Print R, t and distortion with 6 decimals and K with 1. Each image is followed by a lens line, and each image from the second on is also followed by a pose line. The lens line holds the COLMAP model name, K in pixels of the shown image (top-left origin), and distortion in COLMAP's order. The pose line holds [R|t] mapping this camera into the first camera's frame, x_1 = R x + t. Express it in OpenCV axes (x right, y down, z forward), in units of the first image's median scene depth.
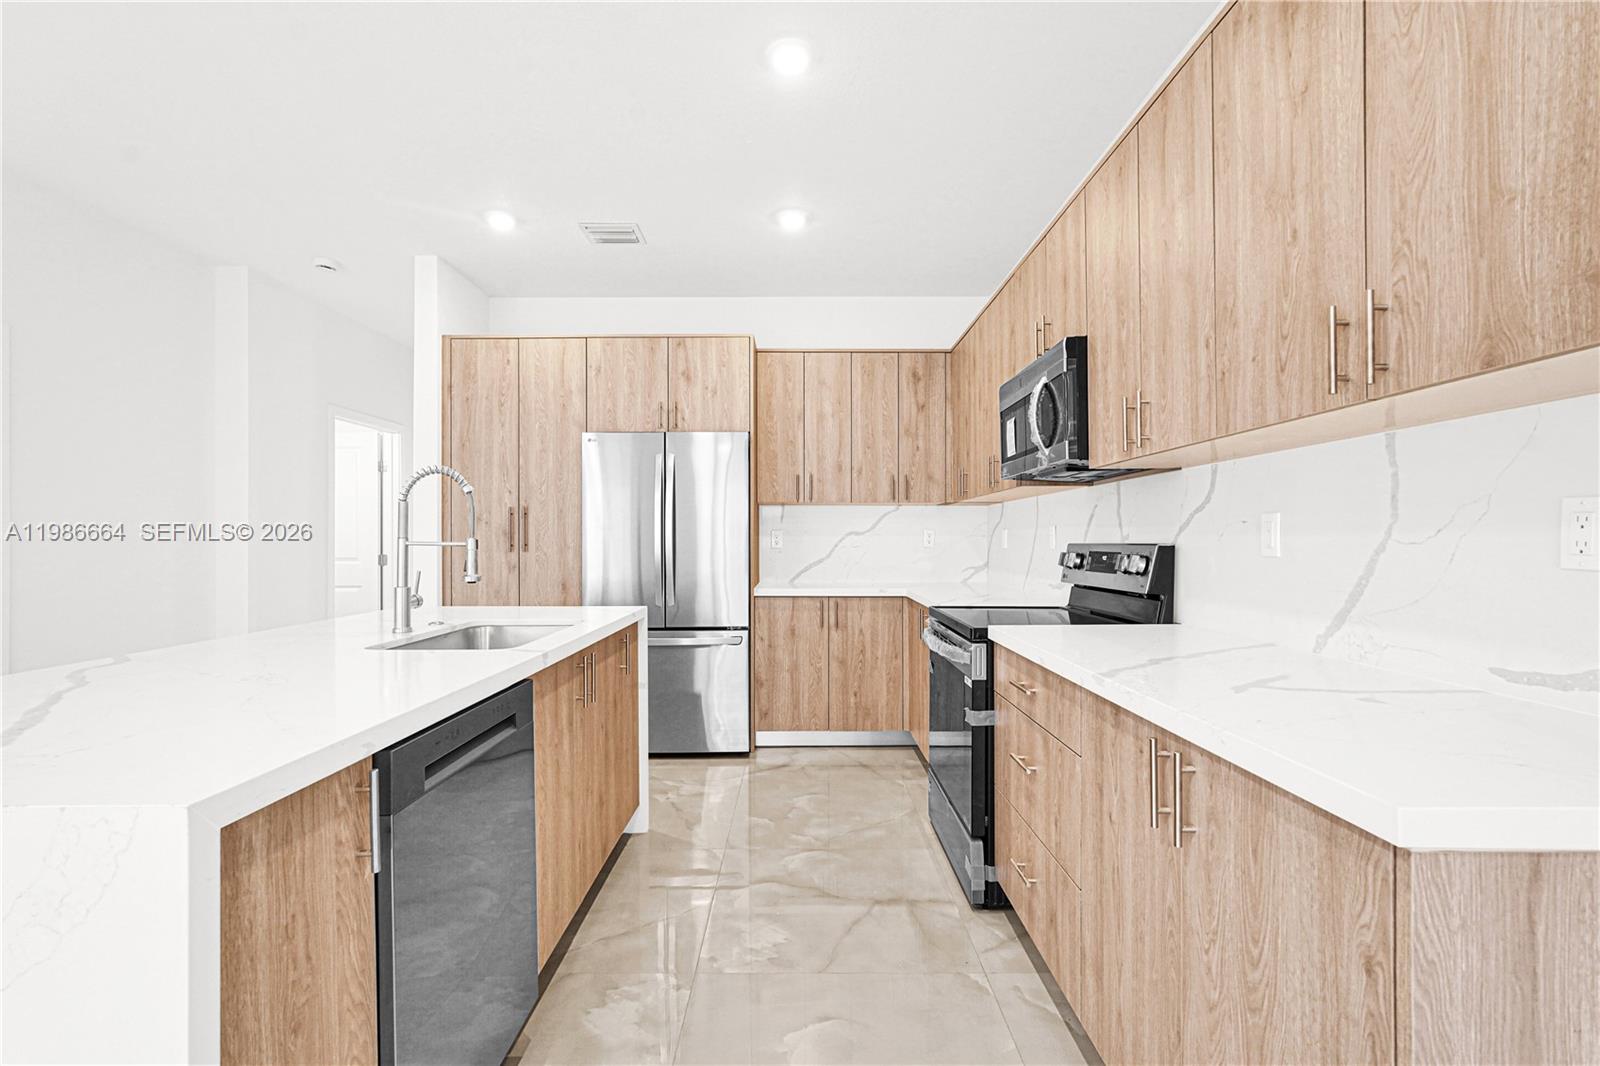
lens RADIAL K [[724.4, 0, 799.7], [0, 724.4, 539.8], [0, 0, 1]] dist [-0.016267, 0.007439]
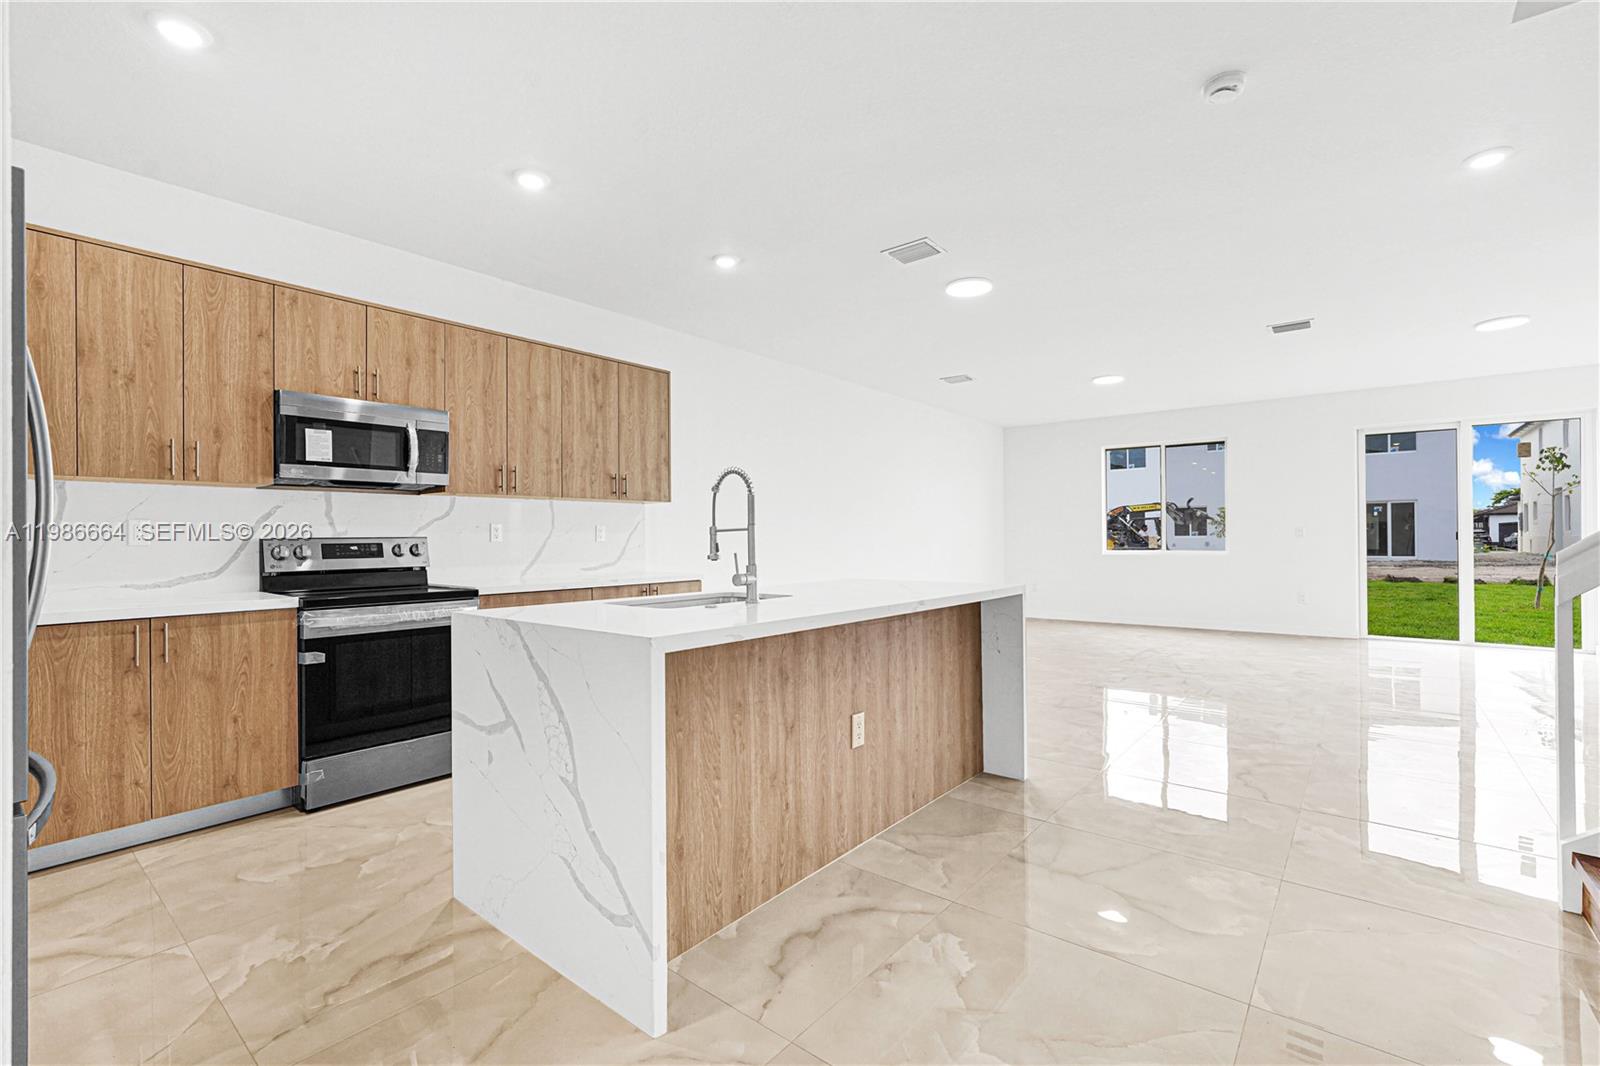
lens RADIAL K [[724.4, 0, 807.1], [0, 724.4, 523.9], [0, 0, 1]] dist [-0.016267, 0.007439]
pose [[-0.779980, 0.021180, 0.625445, -0.961100], [0.008755, 0.999699, -0.022936, 0.015642], [-0.625743, -0.012414, -0.779931, 1.315281]]
